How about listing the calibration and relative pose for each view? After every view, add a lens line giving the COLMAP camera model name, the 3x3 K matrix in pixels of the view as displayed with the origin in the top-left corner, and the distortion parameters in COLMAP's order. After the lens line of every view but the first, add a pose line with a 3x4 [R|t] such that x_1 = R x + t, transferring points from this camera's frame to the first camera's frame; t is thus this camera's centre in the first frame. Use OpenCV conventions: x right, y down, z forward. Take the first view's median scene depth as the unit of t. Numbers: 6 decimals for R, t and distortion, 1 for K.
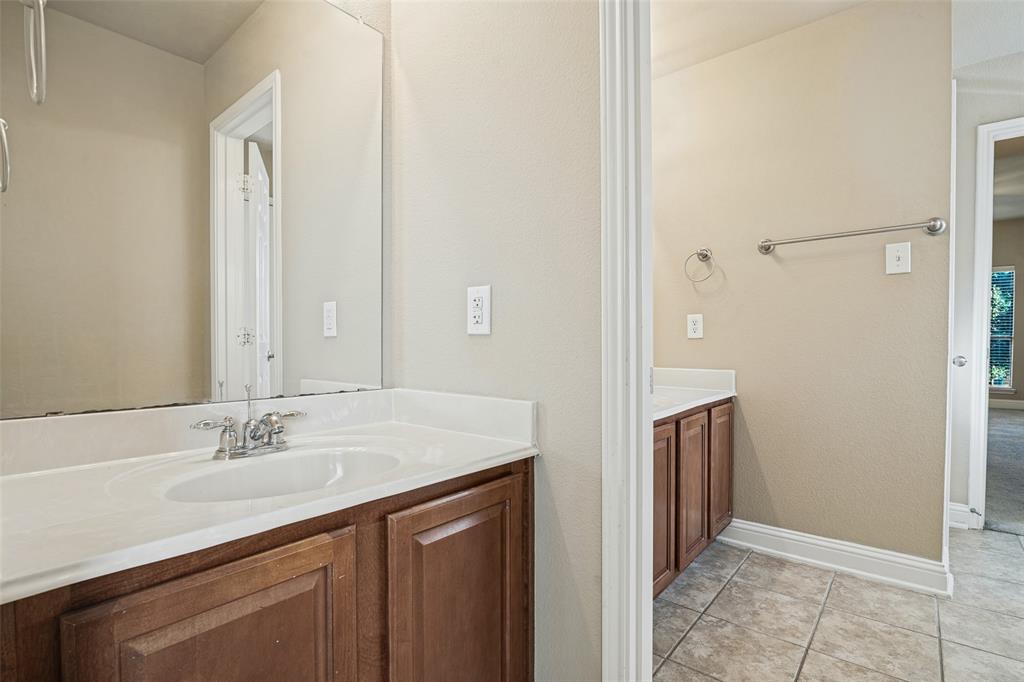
lens RADIAL K [[482.1, 0, 529.2], [0, 482.1, 350.9], [0, 0, 1]] dist [-0.017321, -0.000543]
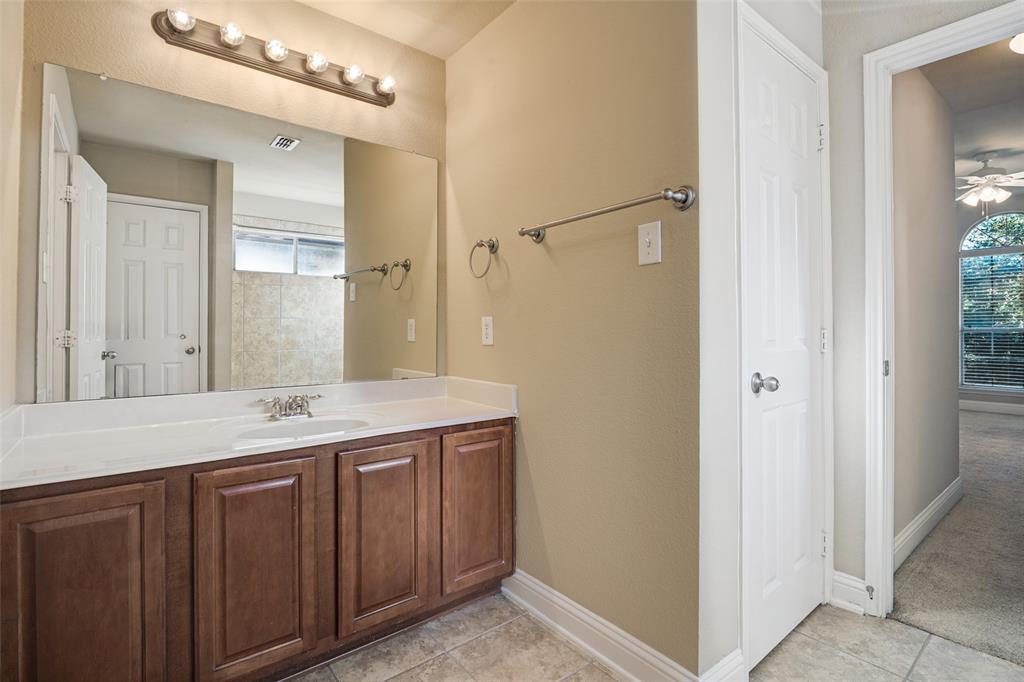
lens RADIAL K [[482.1, 0, 514.4], [0, 482.1, 327.5], [0, 0, 1]] dist [-0.017321, -0.000543]
pose [[0.979857, -0.000785, -0.199700, 0.590151], [-0.004359, 0.999670, -0.025317, -0.037700], [0.199653, 0.025678, 0.979530, 0.195803]]
